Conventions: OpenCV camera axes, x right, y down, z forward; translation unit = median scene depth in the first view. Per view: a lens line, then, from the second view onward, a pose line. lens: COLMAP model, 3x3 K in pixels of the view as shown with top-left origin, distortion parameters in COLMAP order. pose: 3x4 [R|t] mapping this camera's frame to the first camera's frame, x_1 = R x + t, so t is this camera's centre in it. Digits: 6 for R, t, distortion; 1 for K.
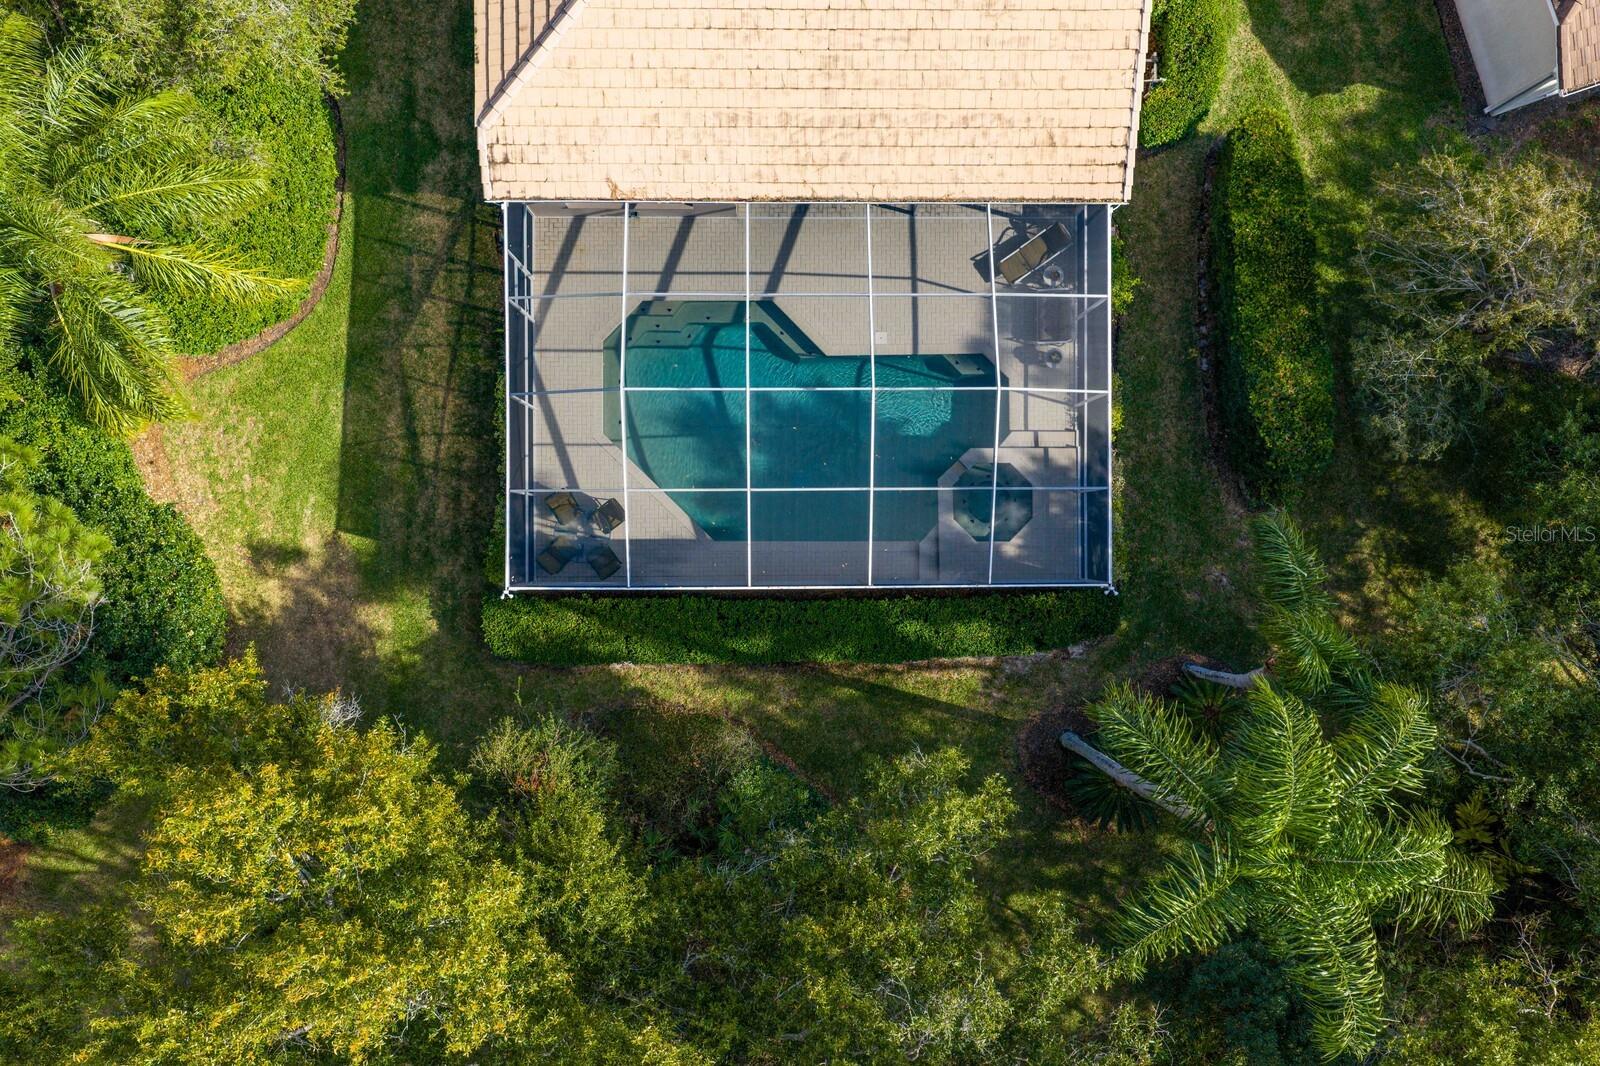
lens RADIAL K [[1286.8, 0, 796.8], [0, 1286.8, 539.7], [0, 0, 1]] dist [0.011558, -0.034354]
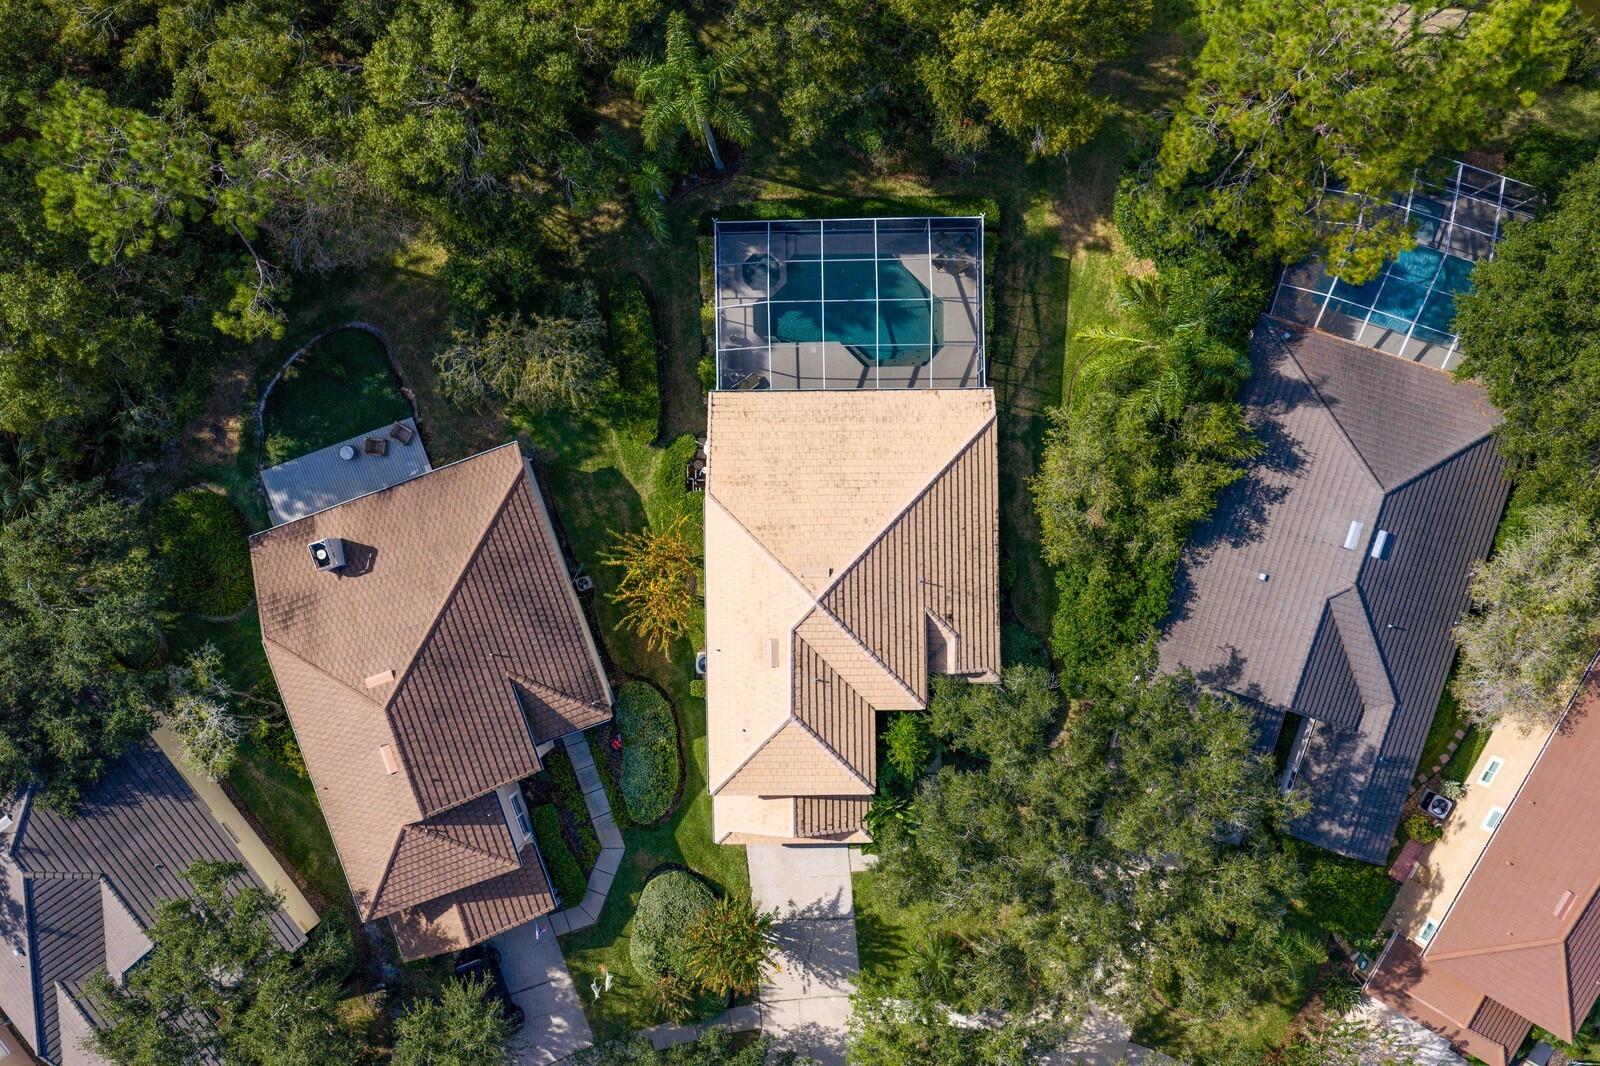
lens RADIAL K [[1286.8, 0, 796.8], [0, 1286.8, 539.7], [0, 0, 1]] dist [0.011558, -0.034354]
pose [[-0.999914, 0.009782, 0.008783, 0.080471], [-0.009780, -0.999952, 0.000250, -0.489146], [0.008785, 0.000164, 0.999961, -1.175672]]
